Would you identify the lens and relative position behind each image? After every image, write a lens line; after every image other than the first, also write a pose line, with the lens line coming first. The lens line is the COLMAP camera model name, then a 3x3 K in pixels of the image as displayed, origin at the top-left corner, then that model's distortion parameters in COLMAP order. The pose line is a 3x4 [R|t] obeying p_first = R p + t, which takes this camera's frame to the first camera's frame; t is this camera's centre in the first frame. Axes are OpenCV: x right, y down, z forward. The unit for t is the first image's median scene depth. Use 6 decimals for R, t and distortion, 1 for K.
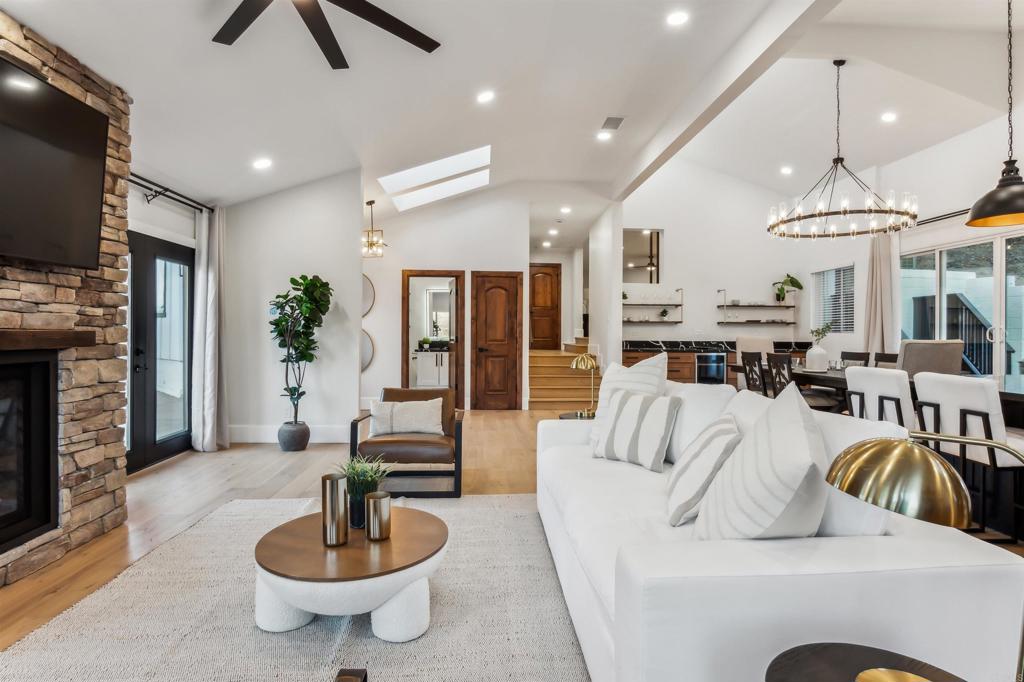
lens RADIAL K [[553.4, 0, 512.8], [0, 553.4, 335.2], [0, 0, 1]] dist [-0.028355, 0.005529]
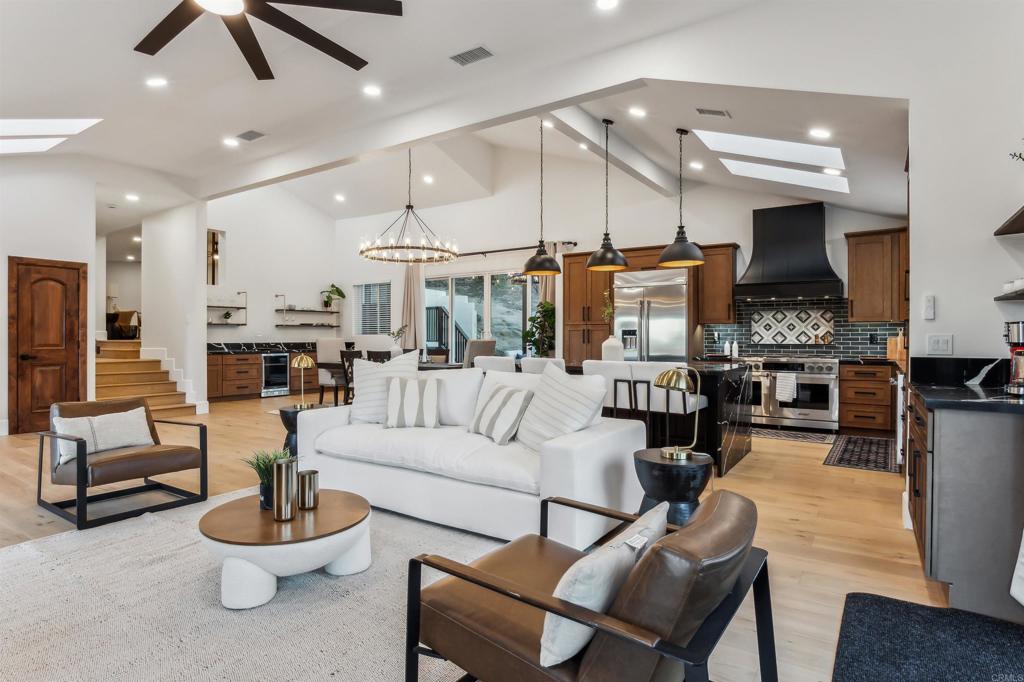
lens RADIAL K [[553.4, 0, 512.5], [0, 553.4, 339.2], [0, 0, 1]] dist [-0.028355, 0.005529]
pose [[0.607198, -0.009213, 0.794497, -0.248744], [0.005018, 0.999957, 0.007760, -0.002002], [-0.794535, -0.000726, 0.607218, -0.022575]]
